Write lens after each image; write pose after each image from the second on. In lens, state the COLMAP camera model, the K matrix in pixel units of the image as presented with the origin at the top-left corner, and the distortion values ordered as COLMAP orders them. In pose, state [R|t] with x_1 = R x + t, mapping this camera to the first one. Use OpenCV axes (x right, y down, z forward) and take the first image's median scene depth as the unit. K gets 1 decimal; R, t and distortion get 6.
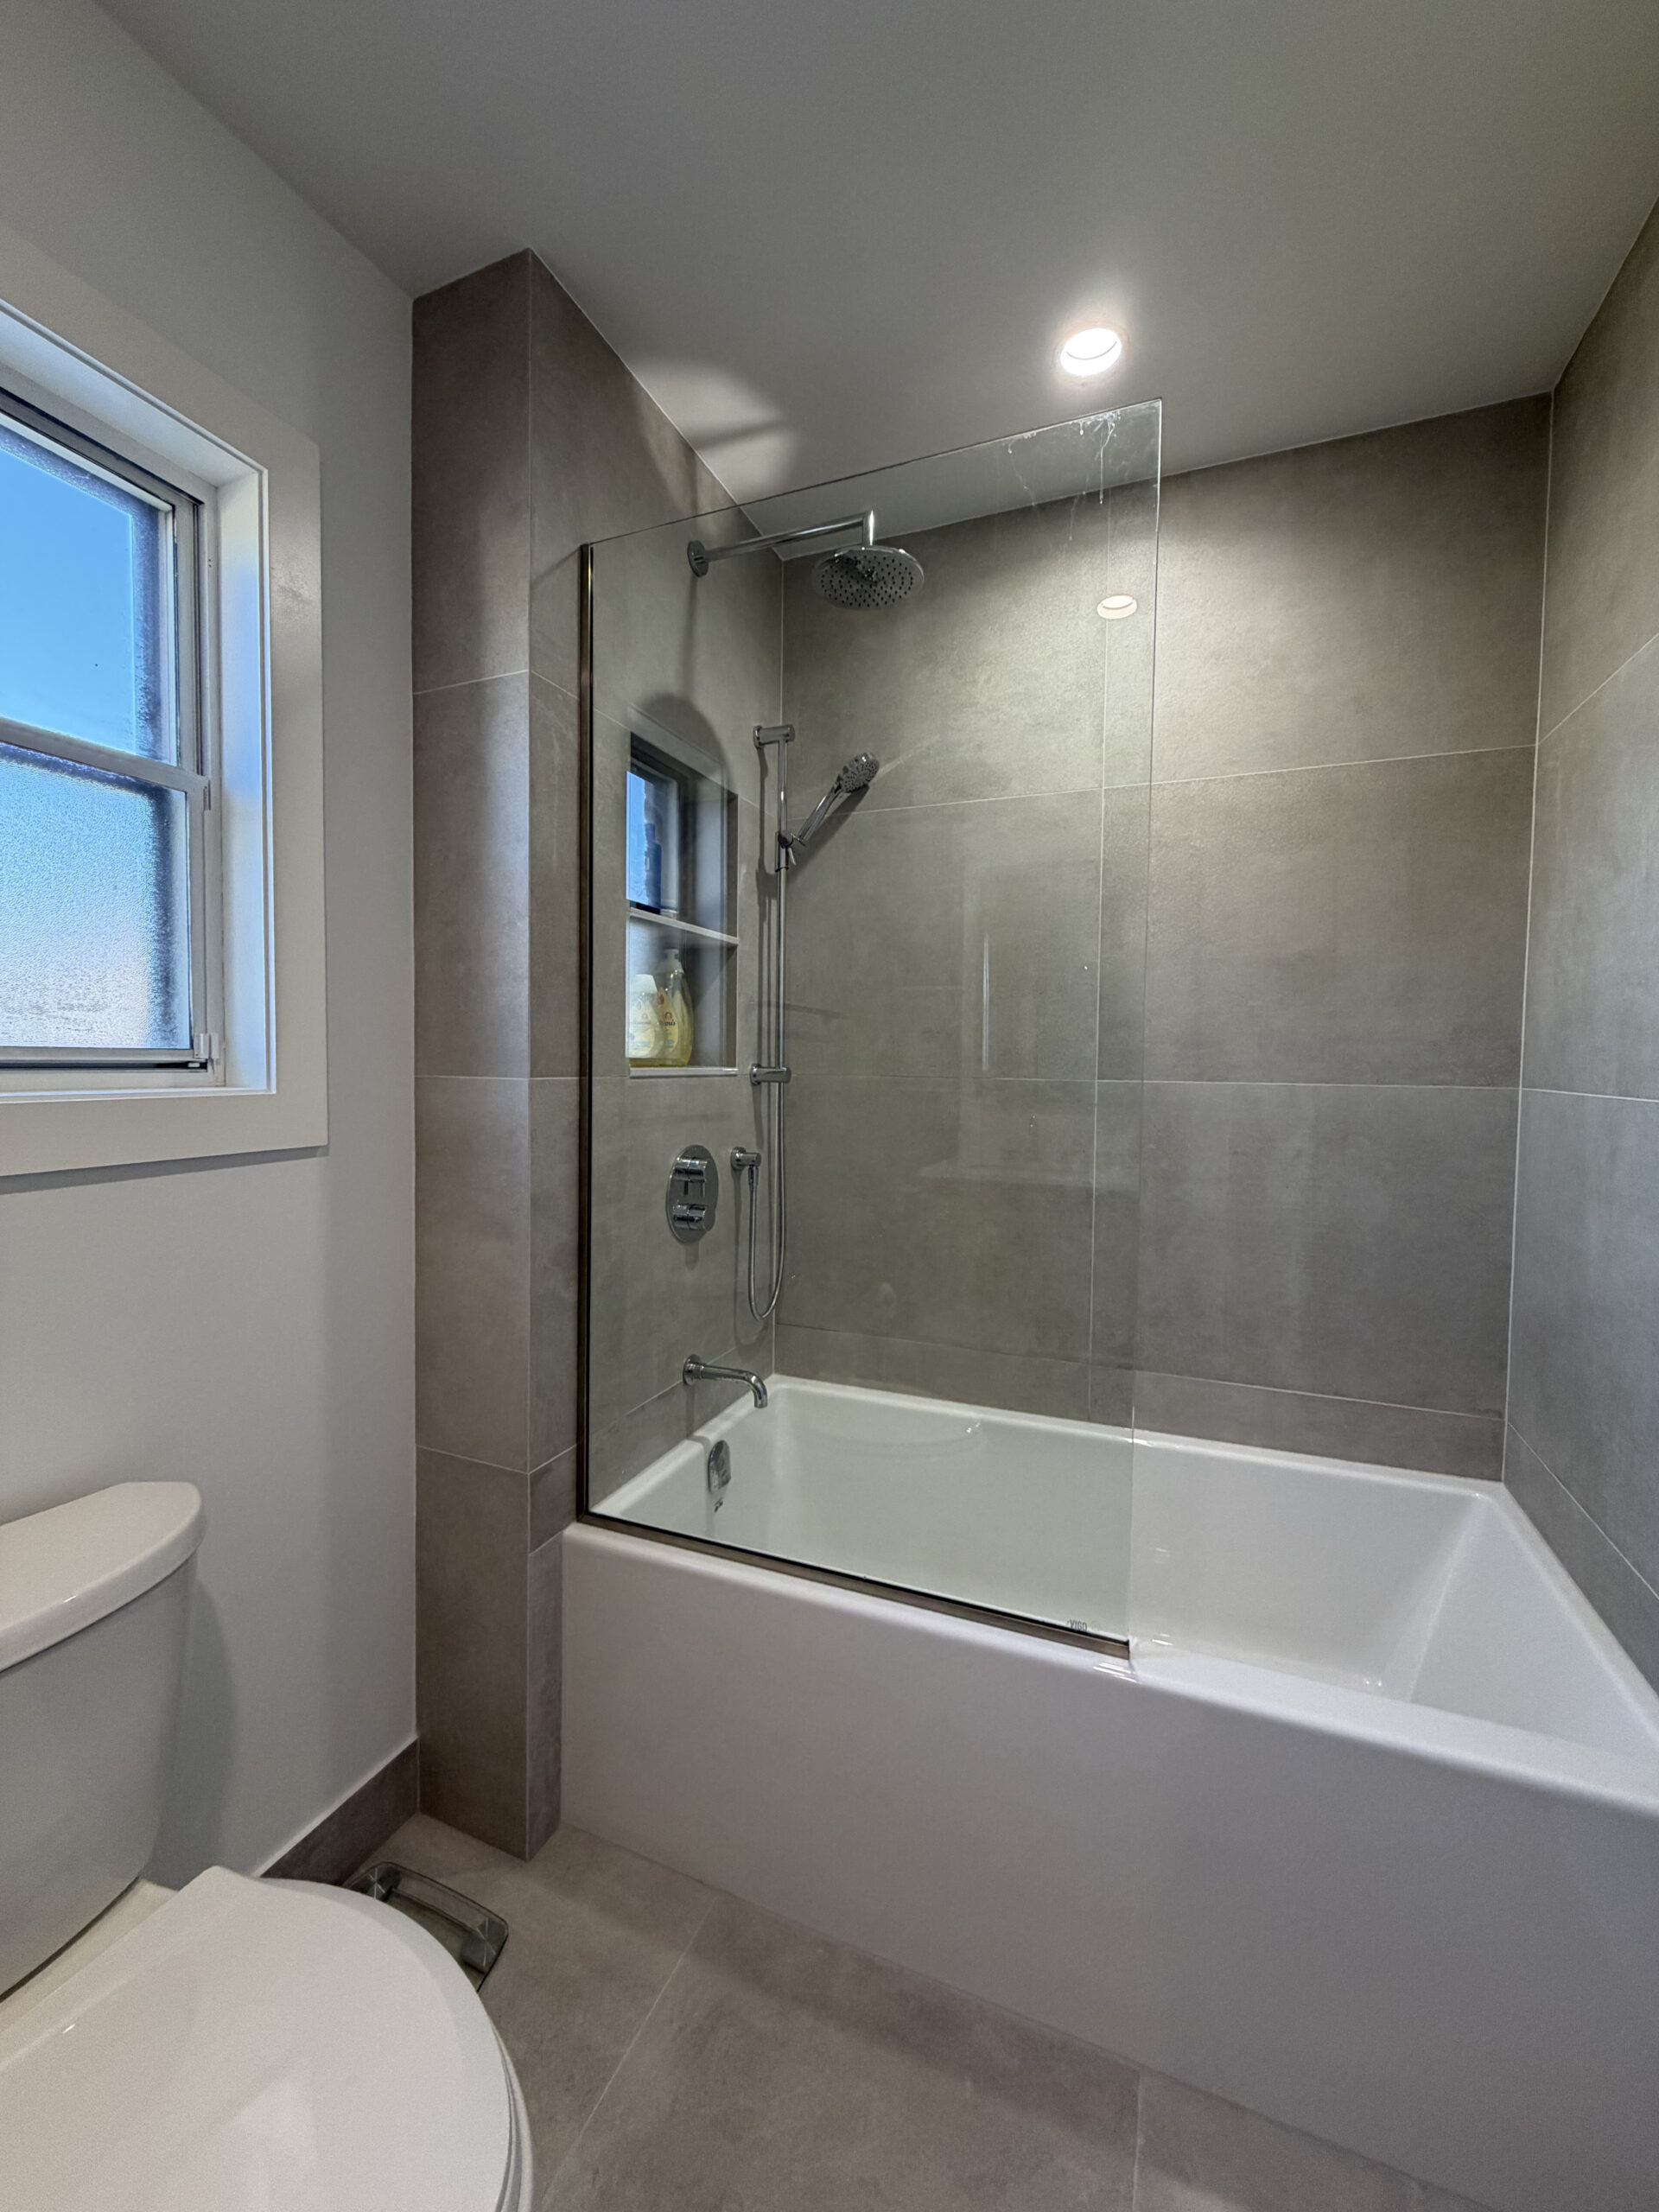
lens RADIAL K [[885.2, 0, 831.7], [0, 885.2, 1091.6], [0, 0, 1]] dist [0.000462, 0.000349]
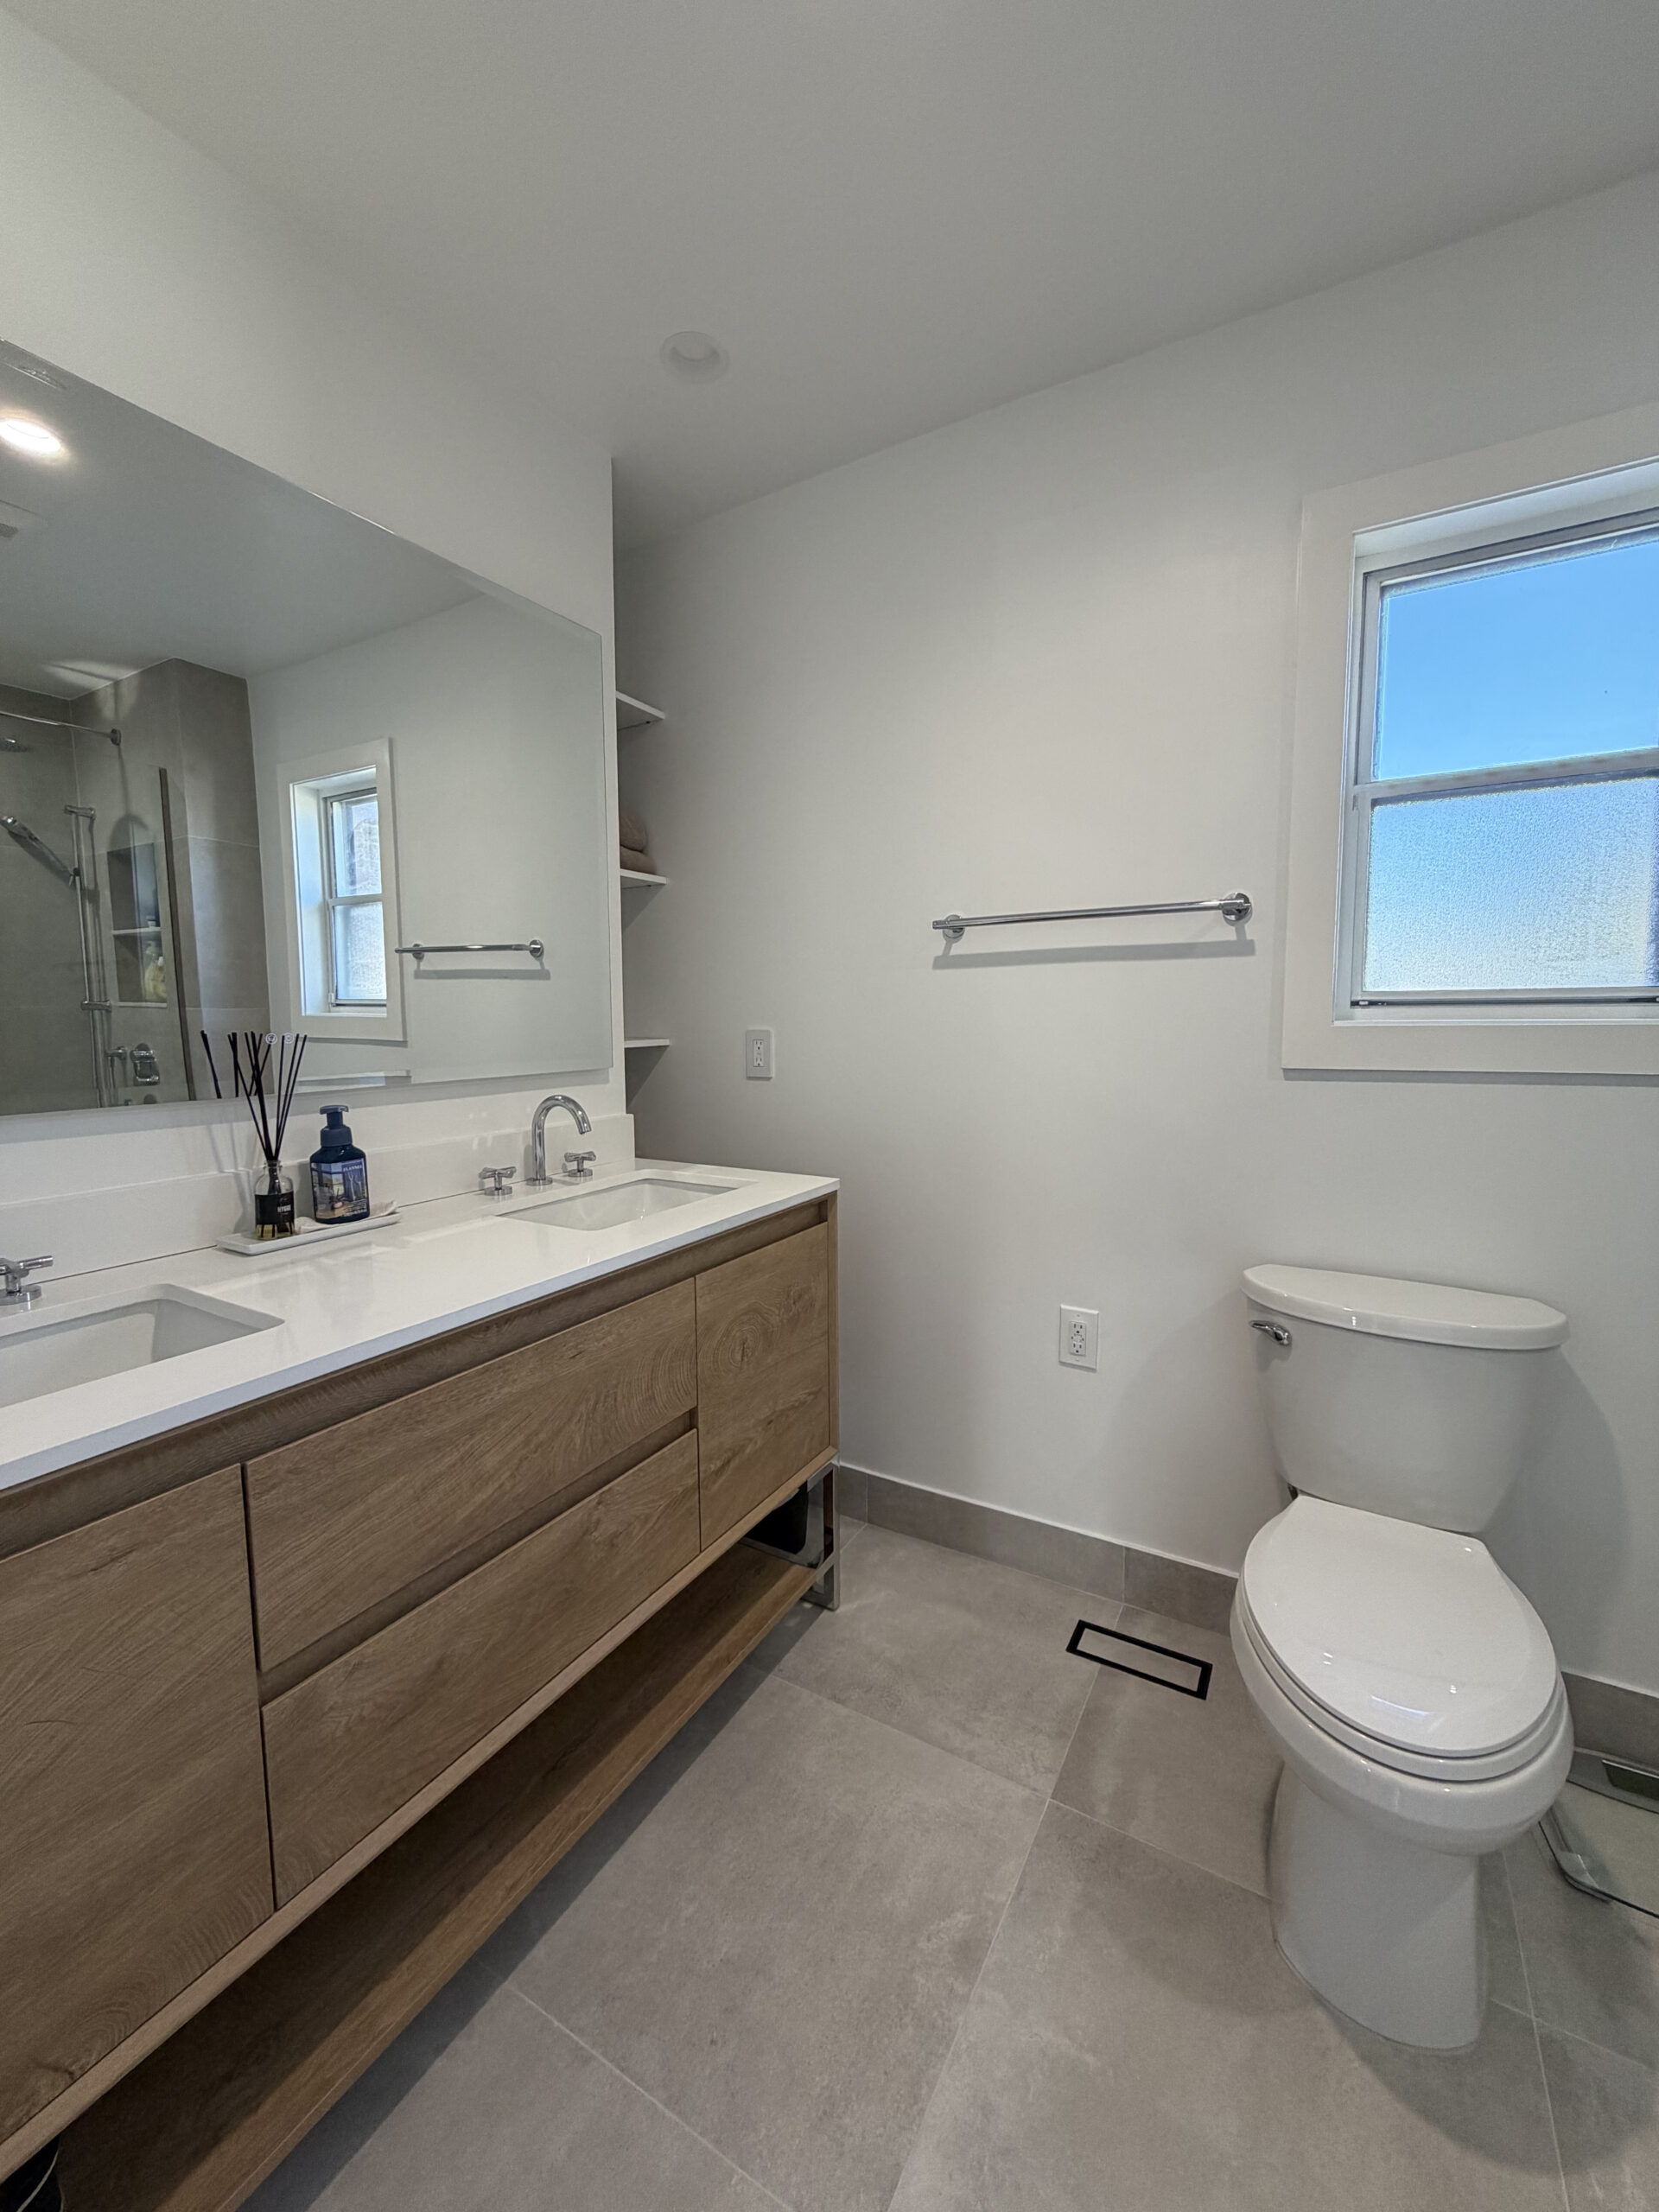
lens RADIAL K [[885.2, 0, 836.9], [0, 885.2, 1093.7], [0, 0, 1]] dist [0.000462, 0.000349]
pose [[-0.143432, 0.078814, -0.986517, 0.522677], [-0.029976, 0.996021, 0.083931, 0.024245], [0.989206, 0.041610, -0.140499, 0.065268]]
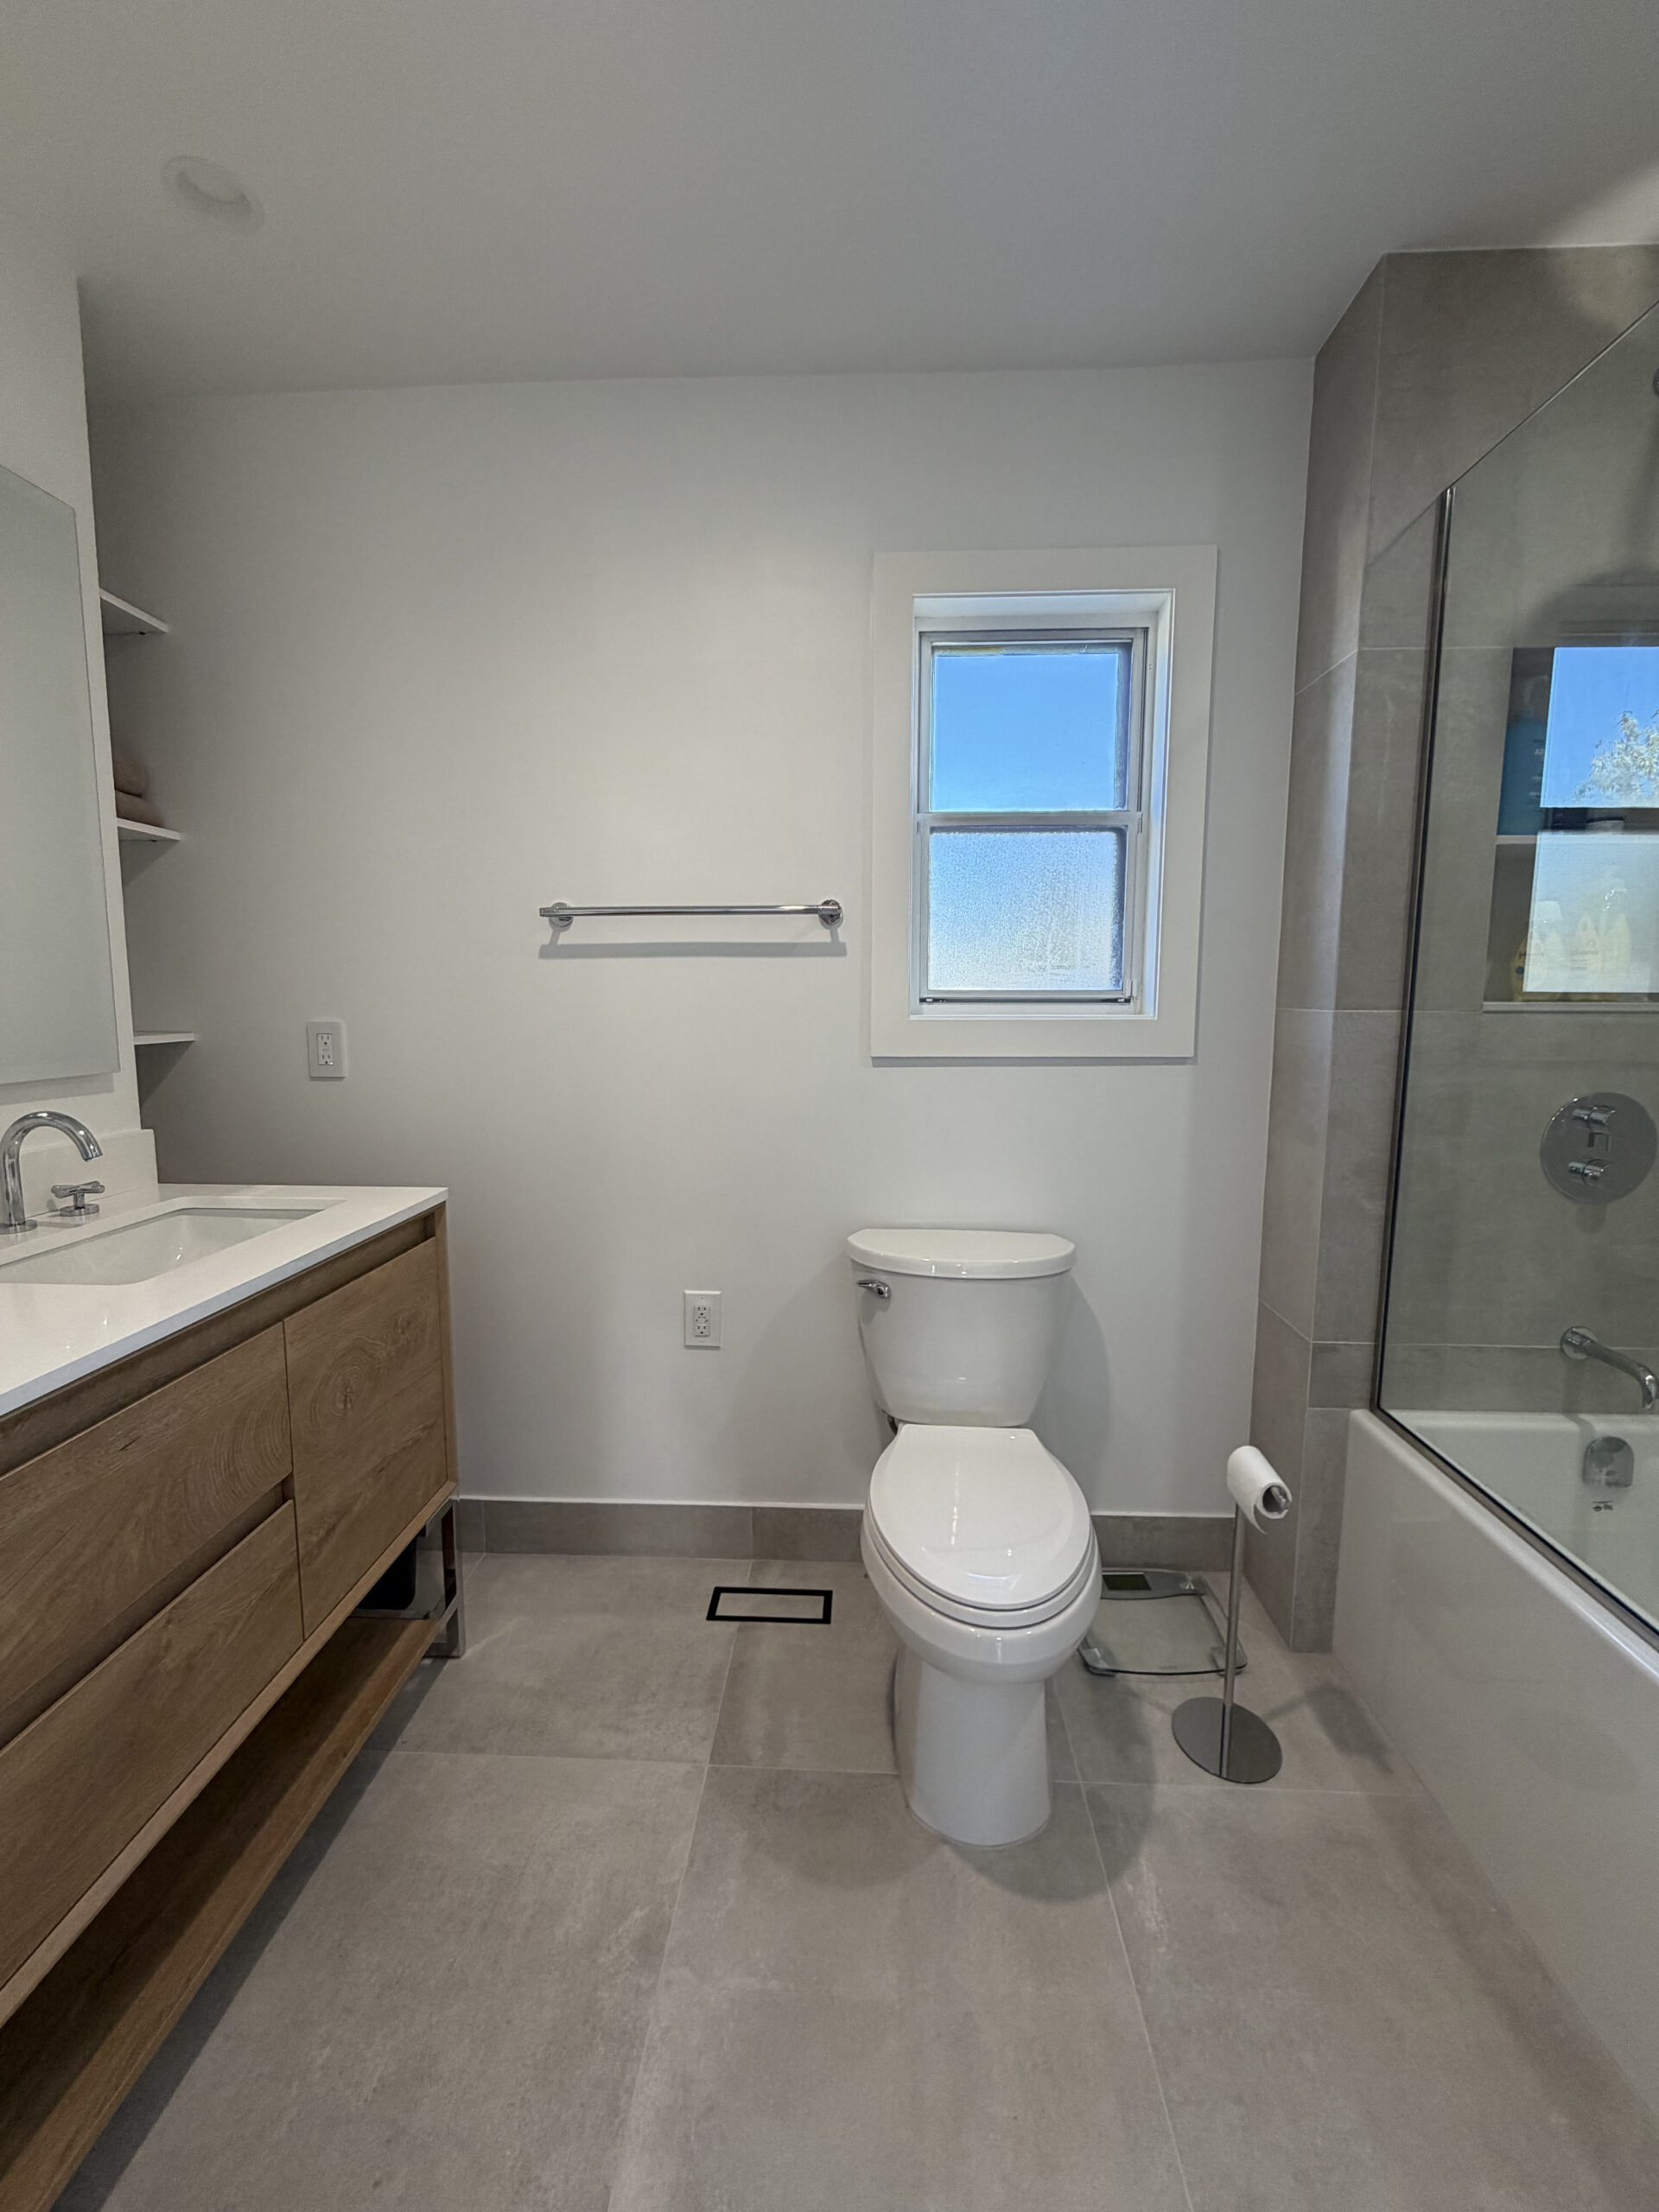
lens RADIAL K [[885.2, 0, 836.5], [0, 885.2, 1093.0], [0, 0, 1]] dist [0.000462, 0.000349]
pose [[0.332154, 0.091429, -0.938784, 0.520139], [-0.033062, 0.995808, 0.085285, 0.014587], [0.942646, 0.002710, 0.333784, -0.007125]]
